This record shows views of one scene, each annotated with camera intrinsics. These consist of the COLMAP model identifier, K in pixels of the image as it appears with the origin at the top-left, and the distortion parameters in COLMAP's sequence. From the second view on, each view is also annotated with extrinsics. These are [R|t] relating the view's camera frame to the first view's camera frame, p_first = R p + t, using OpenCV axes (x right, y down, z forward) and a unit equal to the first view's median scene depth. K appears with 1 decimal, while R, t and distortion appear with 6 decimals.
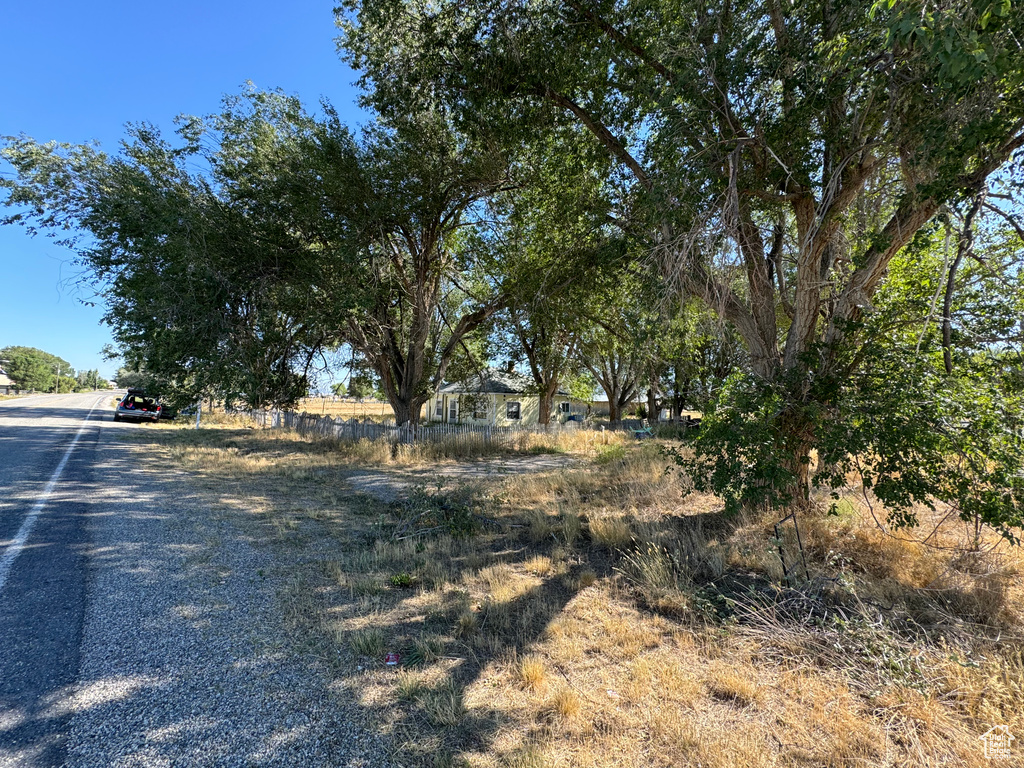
lens RADIAL K [[404.9, 0, 512.0], [0, 404.9, 384.0], [0, 0, 1]] dist [-0.001779, 0.000256]
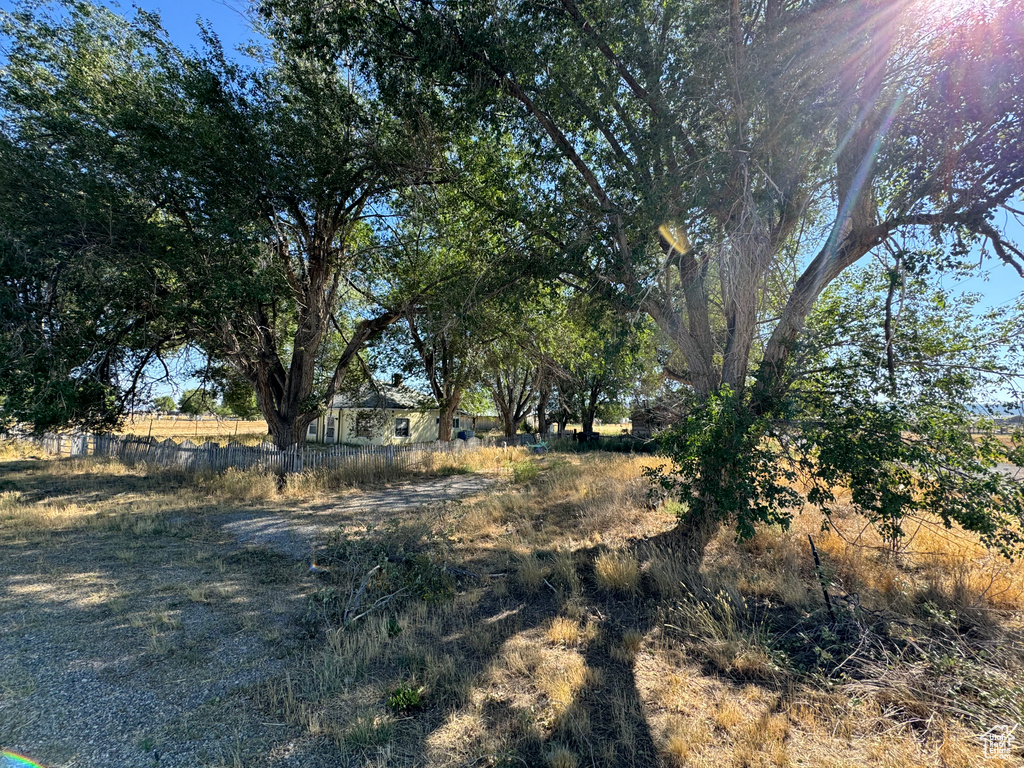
lens RADIAL K [[404.9, 0, 512.0], [0, 404.9, 384.0], [0, 0, 1]] dist [-0.001779, 0.000256]
pose [[0.953325, 0.014744, 0.301585, -0.080313], [-0.003760, 0.999309, -0.036970, -0.000589], [-0.301922, 0.034110, 0.952722, 0.078122]]
